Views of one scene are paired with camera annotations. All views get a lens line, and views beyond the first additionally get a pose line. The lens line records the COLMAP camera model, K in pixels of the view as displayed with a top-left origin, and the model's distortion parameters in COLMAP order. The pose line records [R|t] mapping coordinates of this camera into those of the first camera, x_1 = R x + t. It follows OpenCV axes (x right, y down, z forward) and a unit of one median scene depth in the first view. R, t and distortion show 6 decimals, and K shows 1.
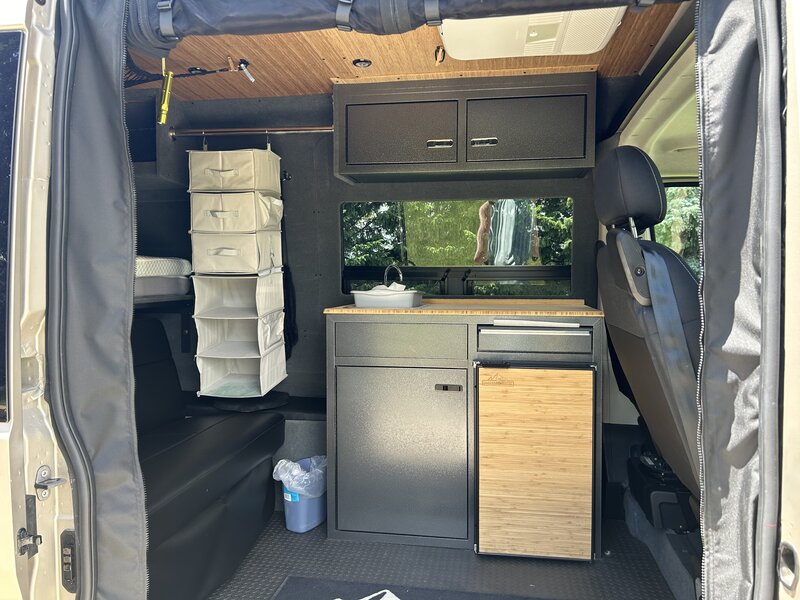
lens RADIAL K [[611.6, 0, 399.3], [0, 611.6, 302.4], [0, 0, 1]] dist [0.029980, -0.002034]
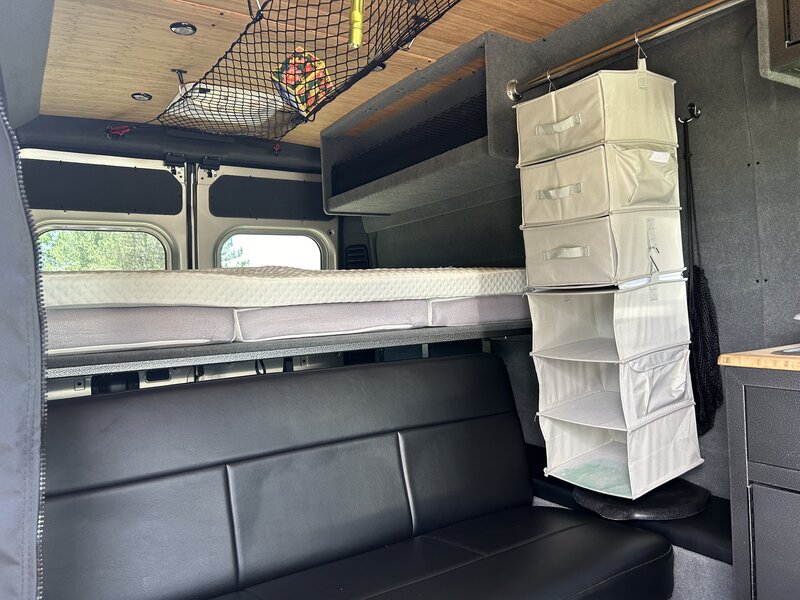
lens RADIAL K [[611.6, 0, 399.3], [0, 611.6, 302.4], [0, 0, 1]] dist [0.029980, -0.002034]
pose [[0.680061, -0.024870, -0.732734, 0.052804], [0.012178, 0.999670, -0.022627, -0.019615], [0.733055, 0.006464, 0.680139, 0.446474]]
